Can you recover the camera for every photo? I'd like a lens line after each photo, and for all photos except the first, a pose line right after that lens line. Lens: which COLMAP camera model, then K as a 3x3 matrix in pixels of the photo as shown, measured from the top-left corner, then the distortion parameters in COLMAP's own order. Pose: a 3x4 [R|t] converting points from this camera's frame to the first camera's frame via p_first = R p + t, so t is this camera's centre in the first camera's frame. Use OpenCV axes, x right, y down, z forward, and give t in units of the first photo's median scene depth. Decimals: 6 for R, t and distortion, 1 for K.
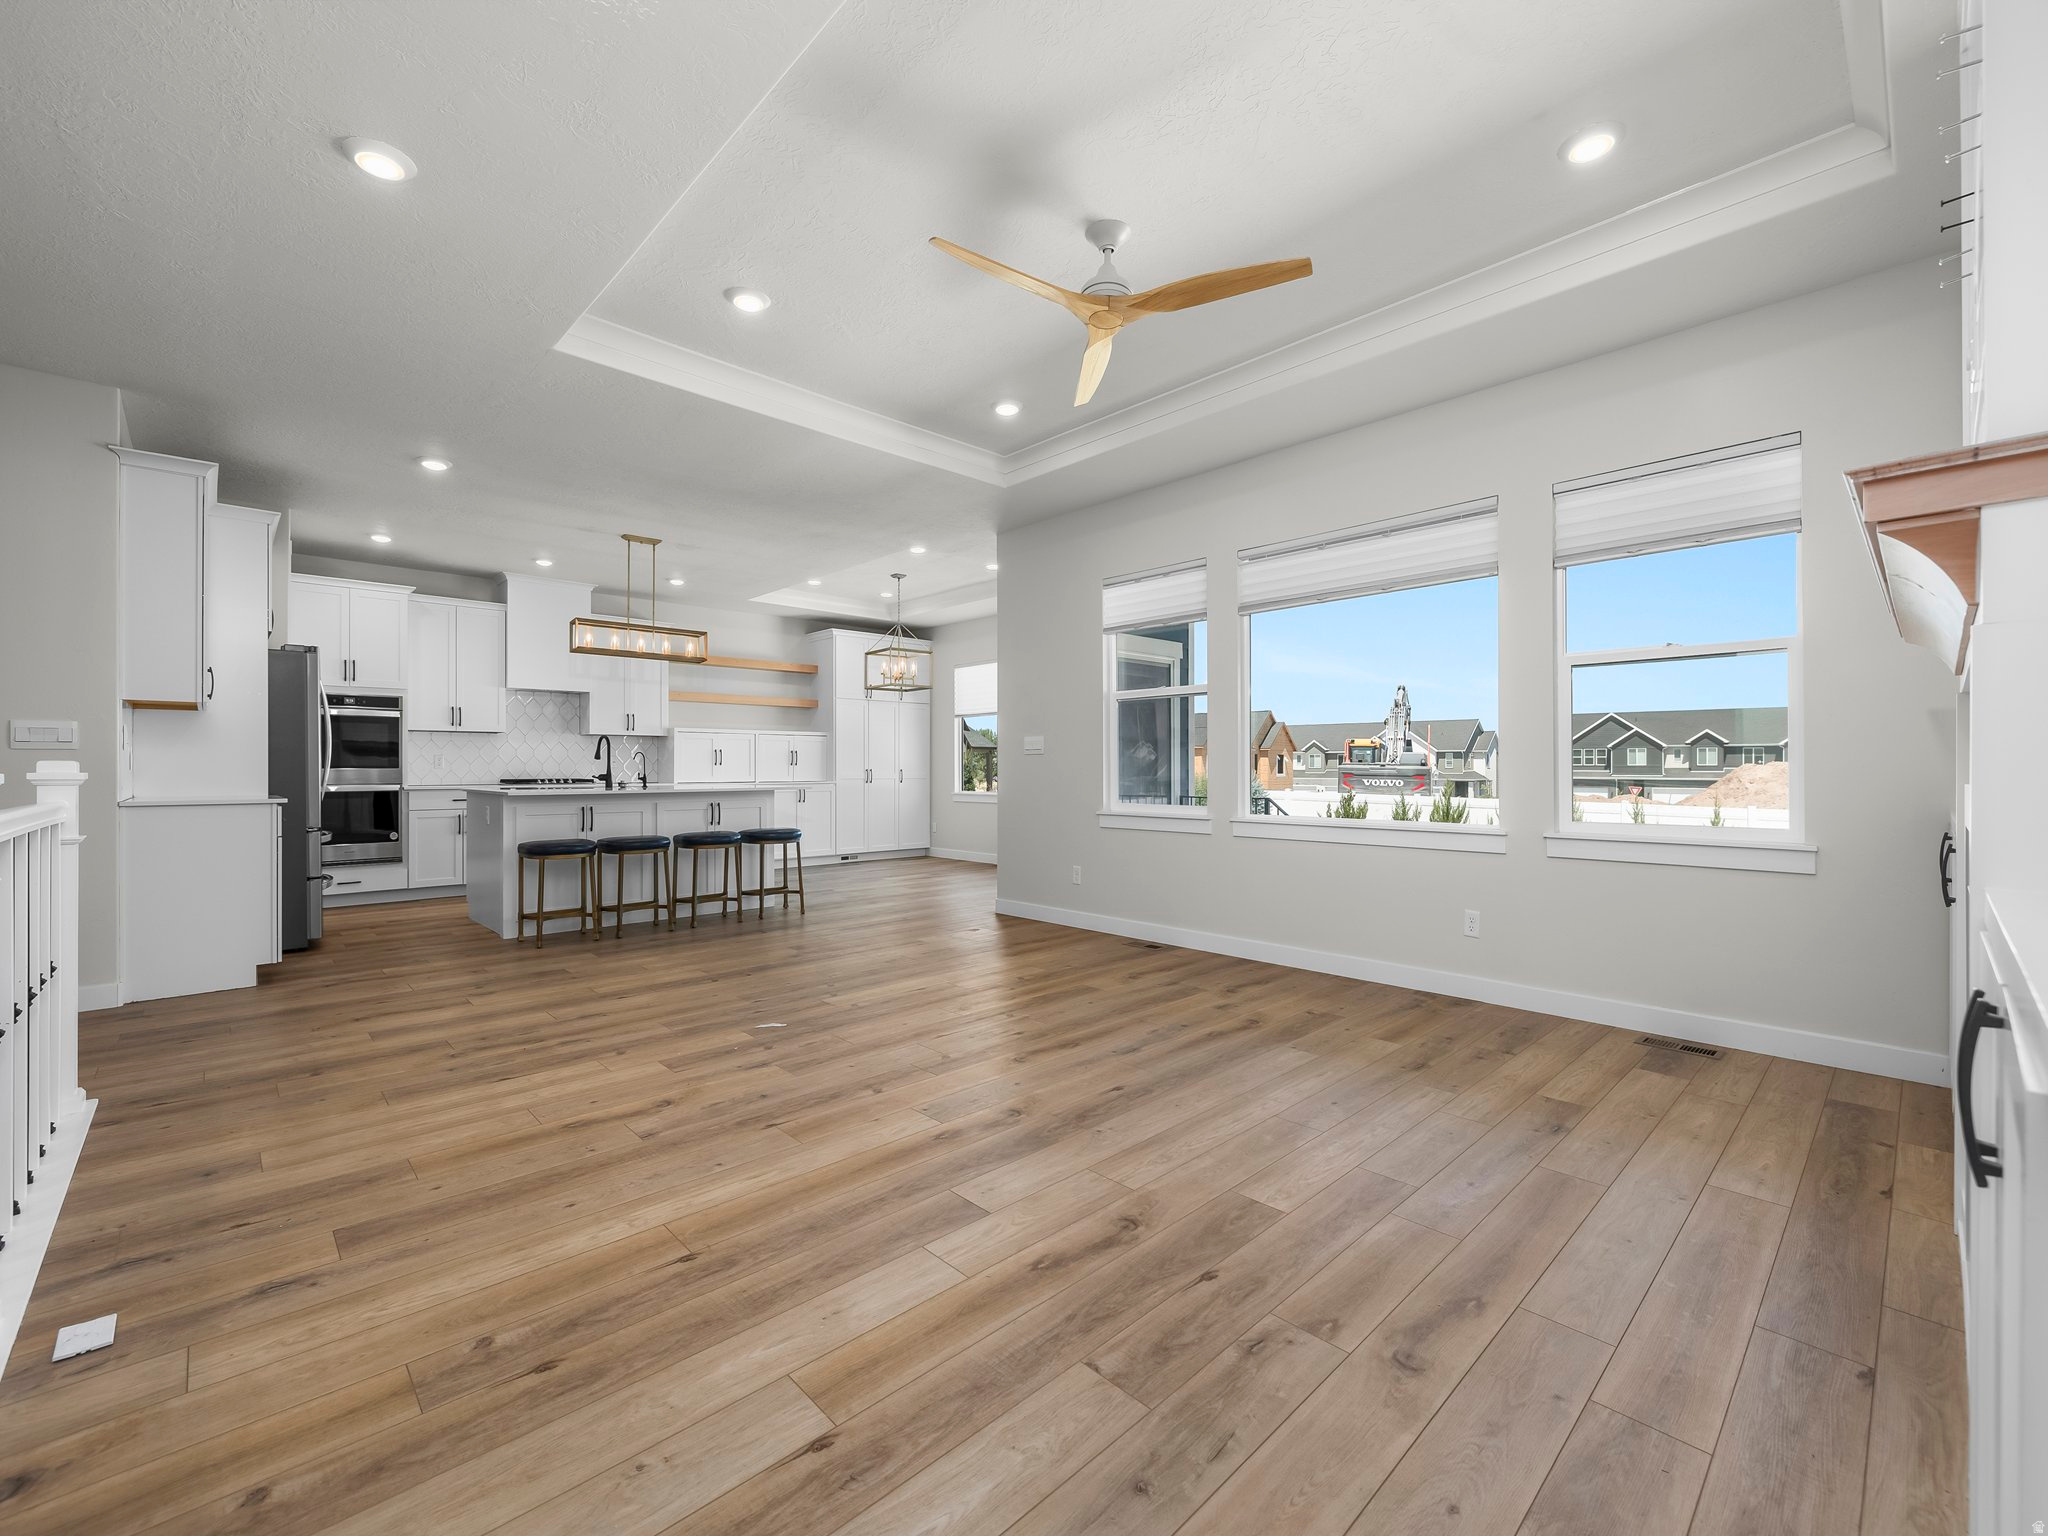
lens RADIAL K [[858.6, 0, 1015.5], [0, 858.6, 767.2], [0, 0, 1]] dist [-0.001746, 0.000391]
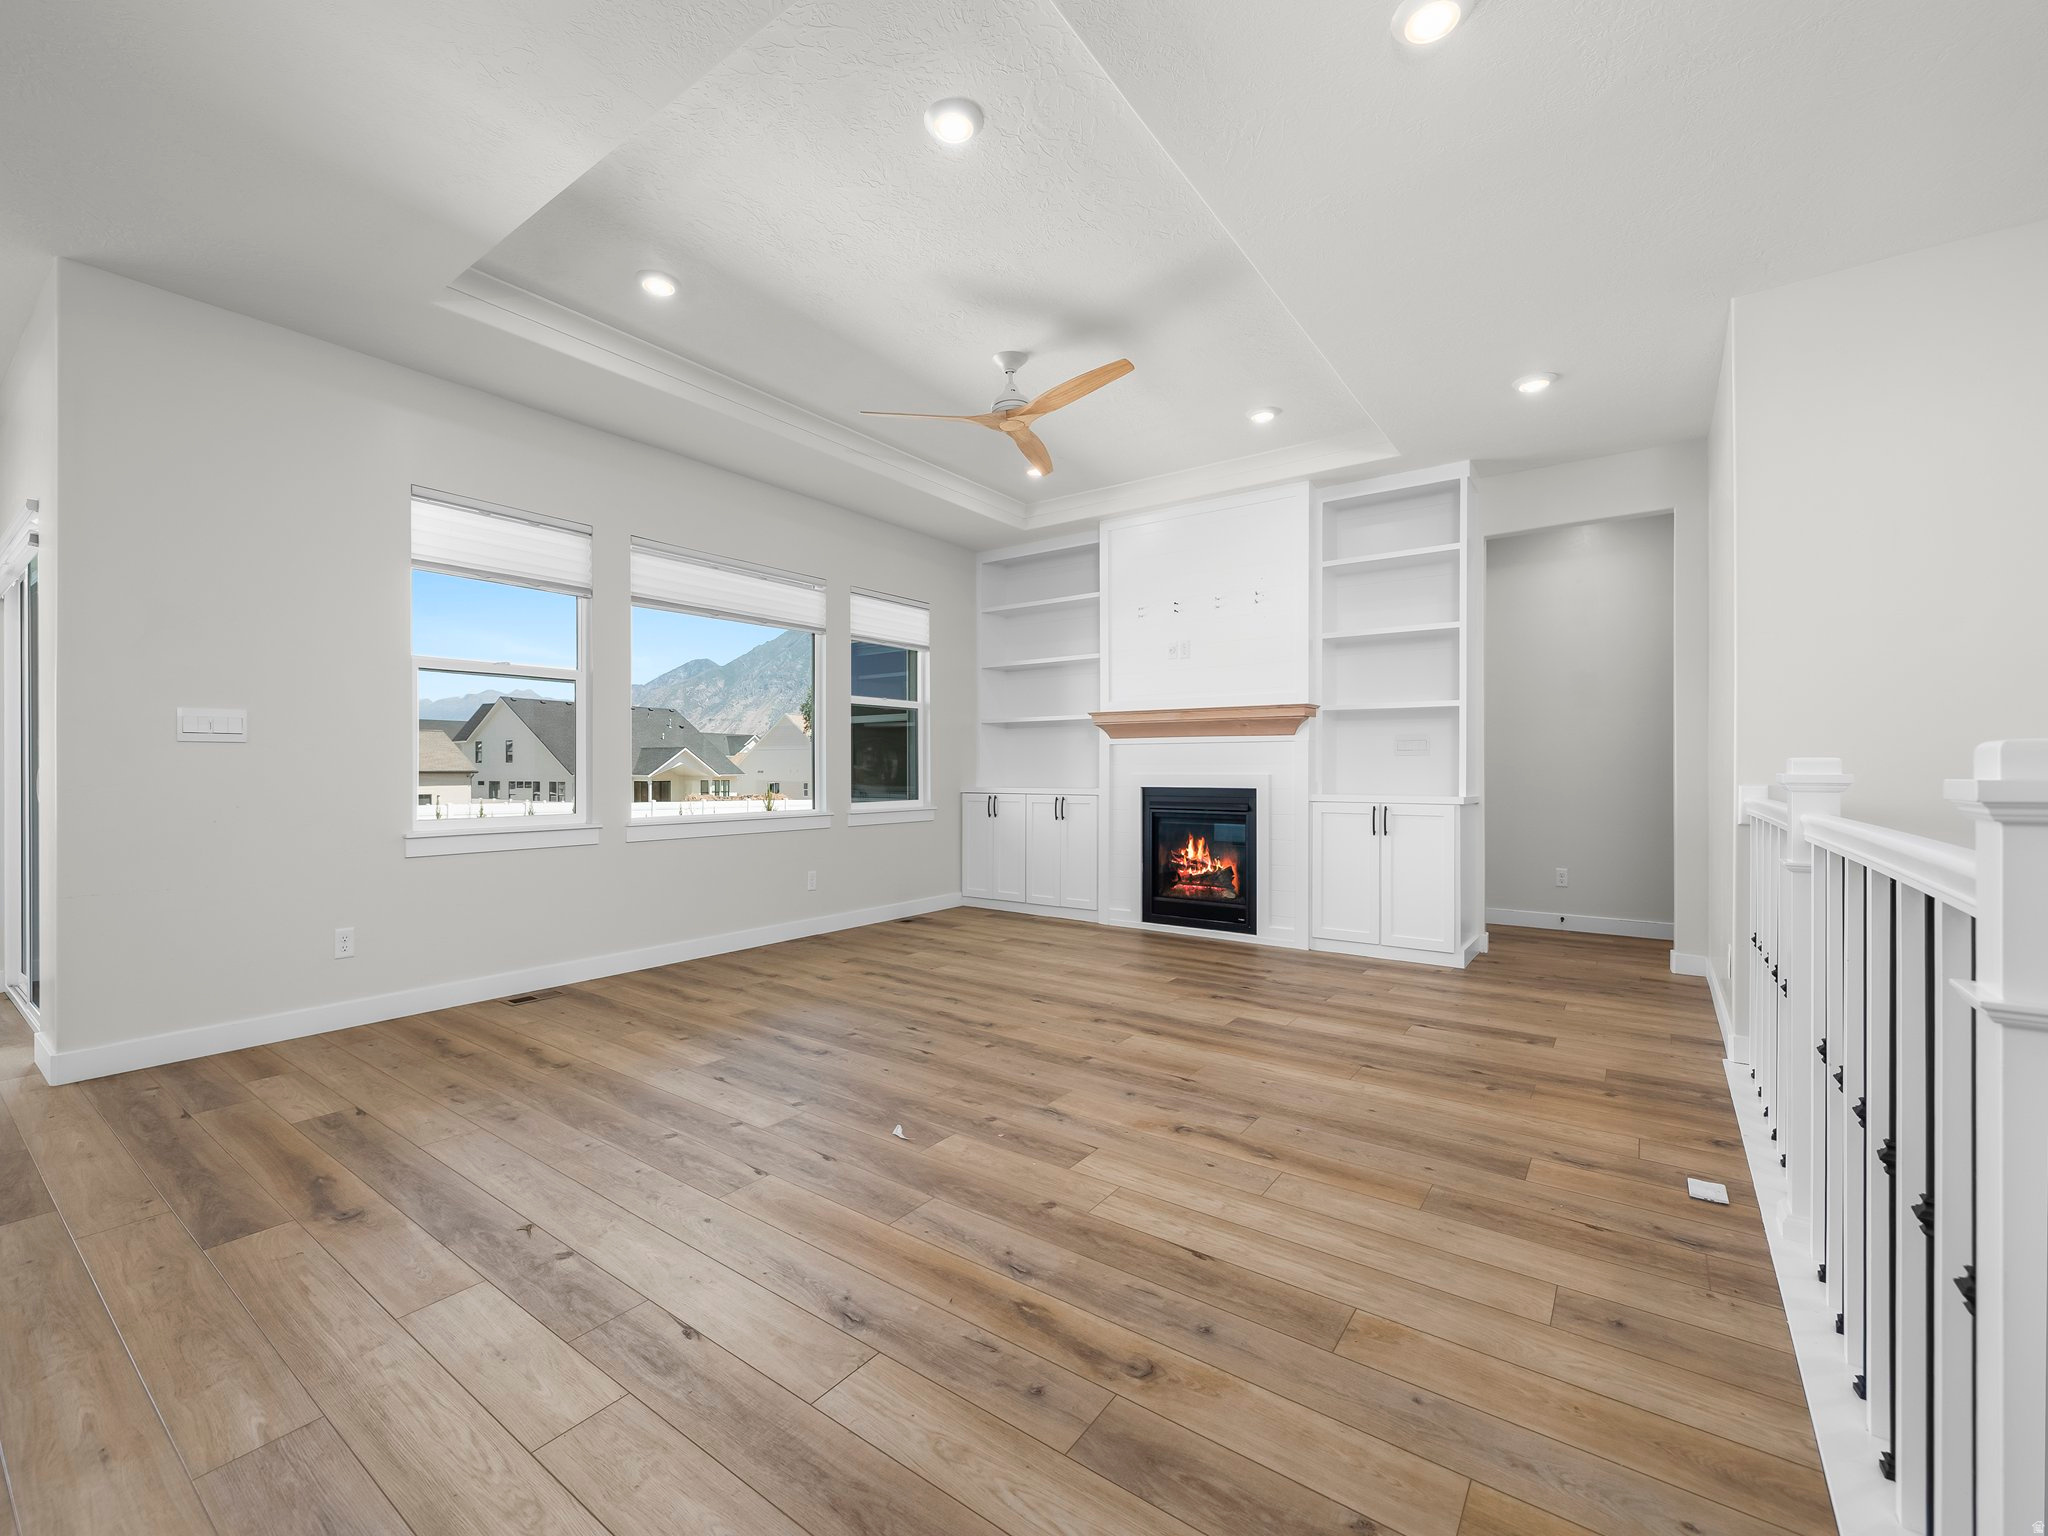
lens RADIAL K [[858.6, 0, 999.7], [0, 858.6, 768.7], [0, 0, 1]] dist [-0.001746, 0.000391]
pose [[-0.169865, 0.001498, 0.985466, -1.147364], [-0.004031, 0.999989, -0.002215, 0.001987], [-0.985459, -0.004349, -0.169857, 1.200574]]
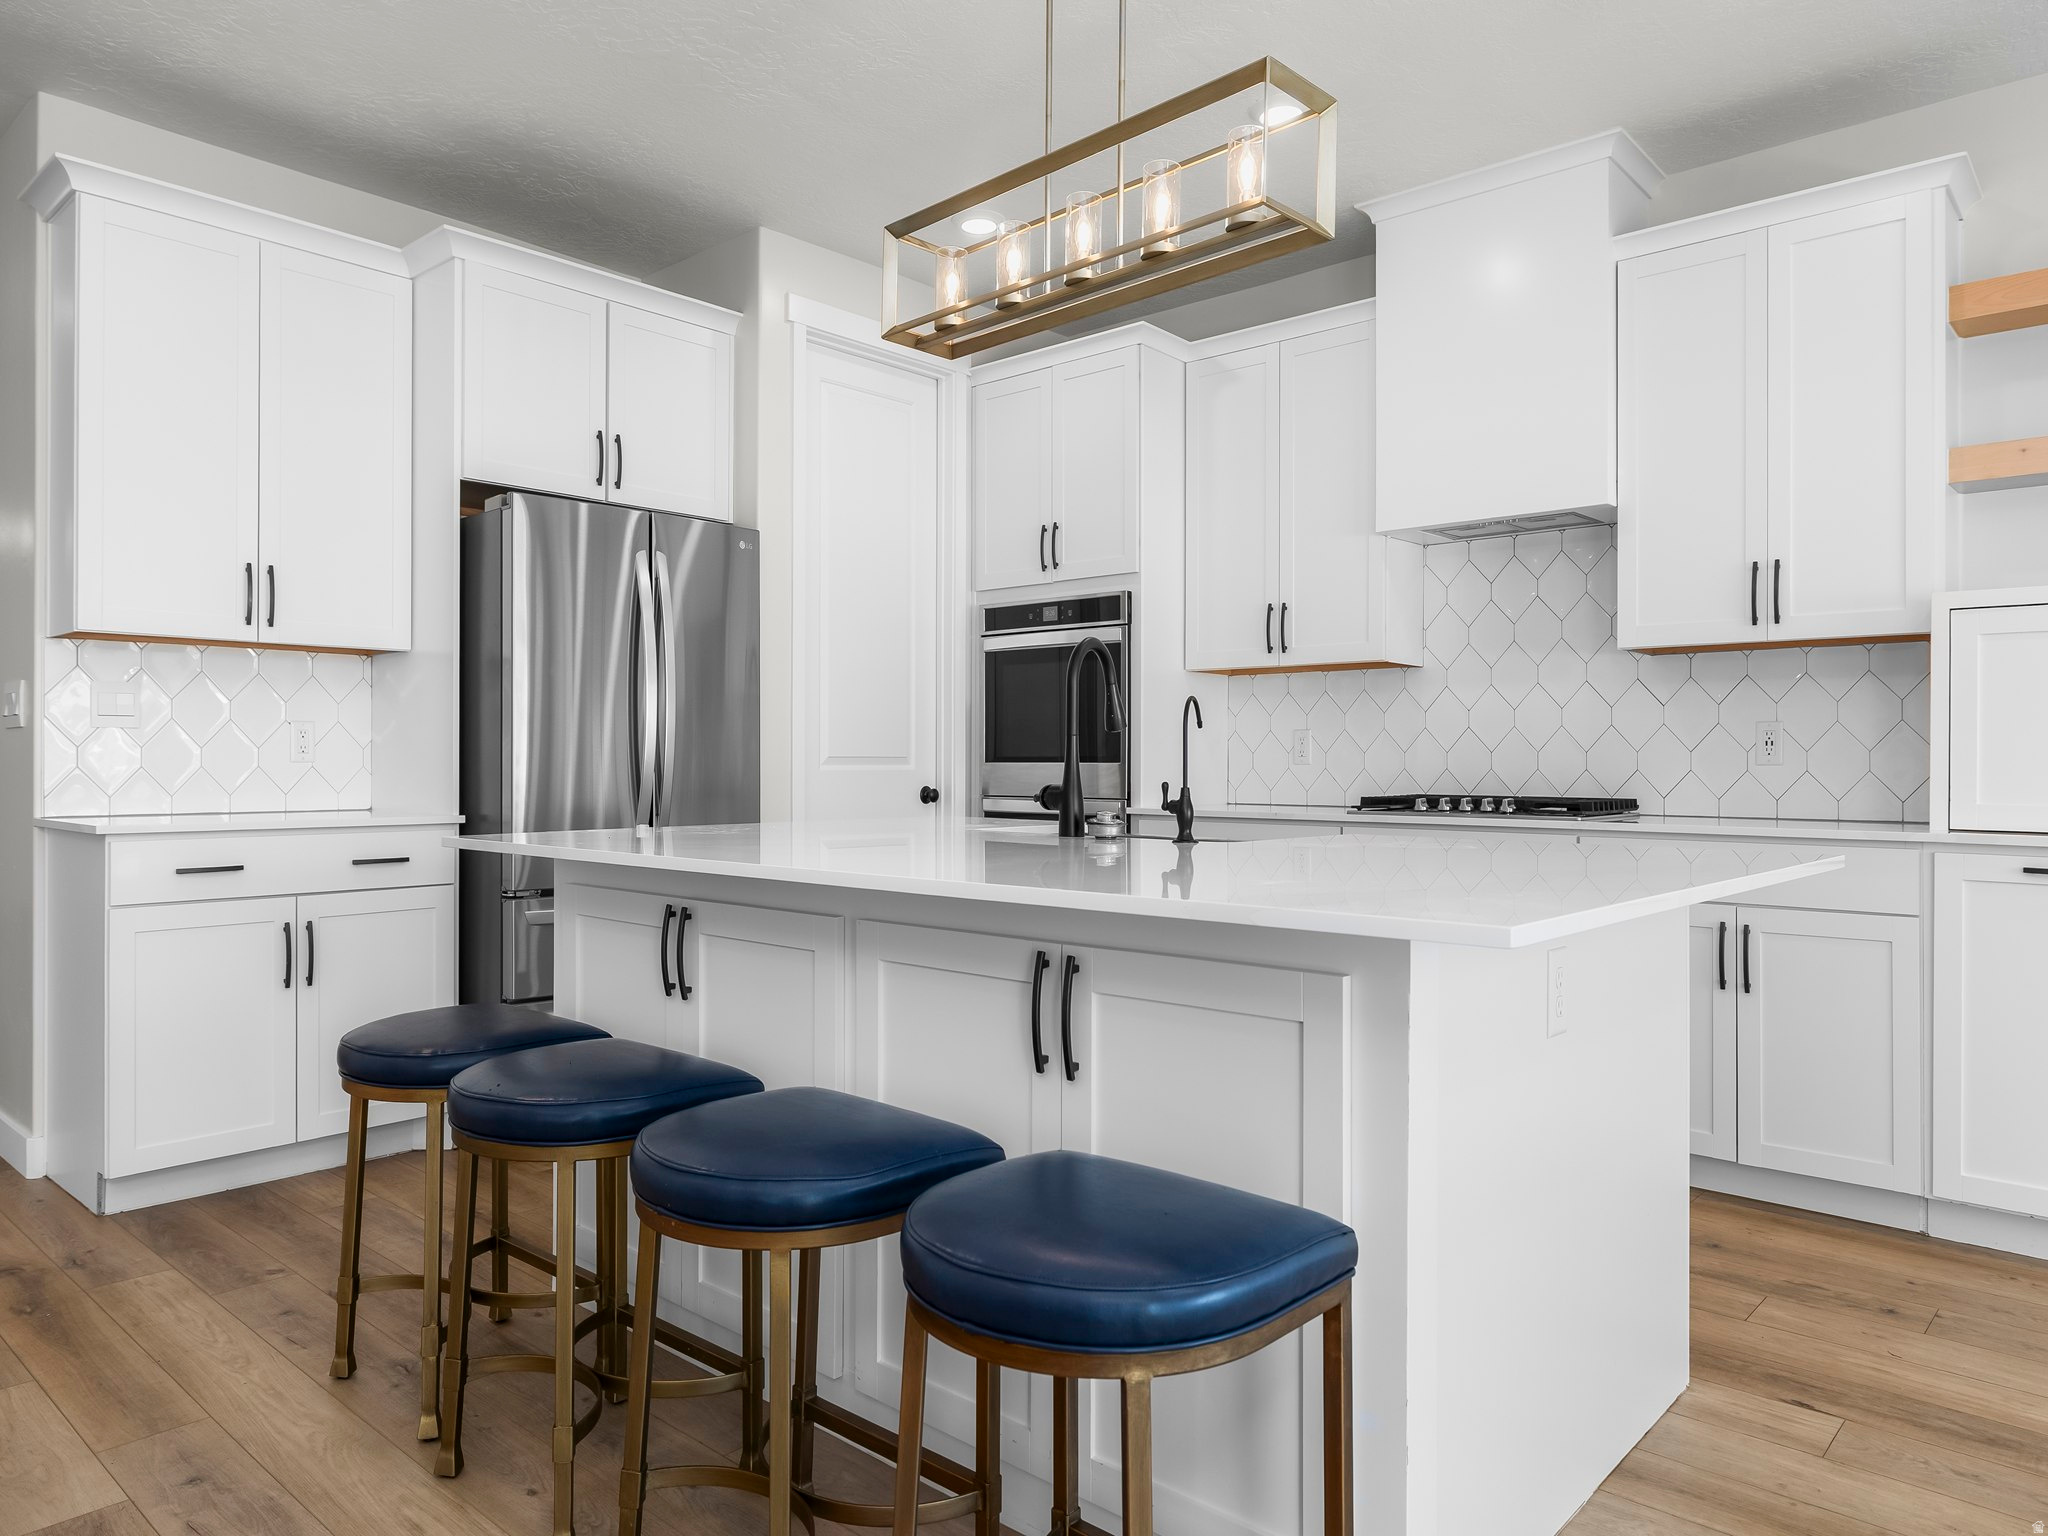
lens RADIAL K [[1349.1, 0, 1005.0], [0, 1349.1, 764.8], [0, 0, 1]] dist [-0.001339, -0.001363]
pose [[0.080293, 0.003305, -0.996766, -0.063398], [-0.002954, 0.999991, 0.003078, 0.000544], [0.996767, 0.002697, 0.080302, 0.874767]]
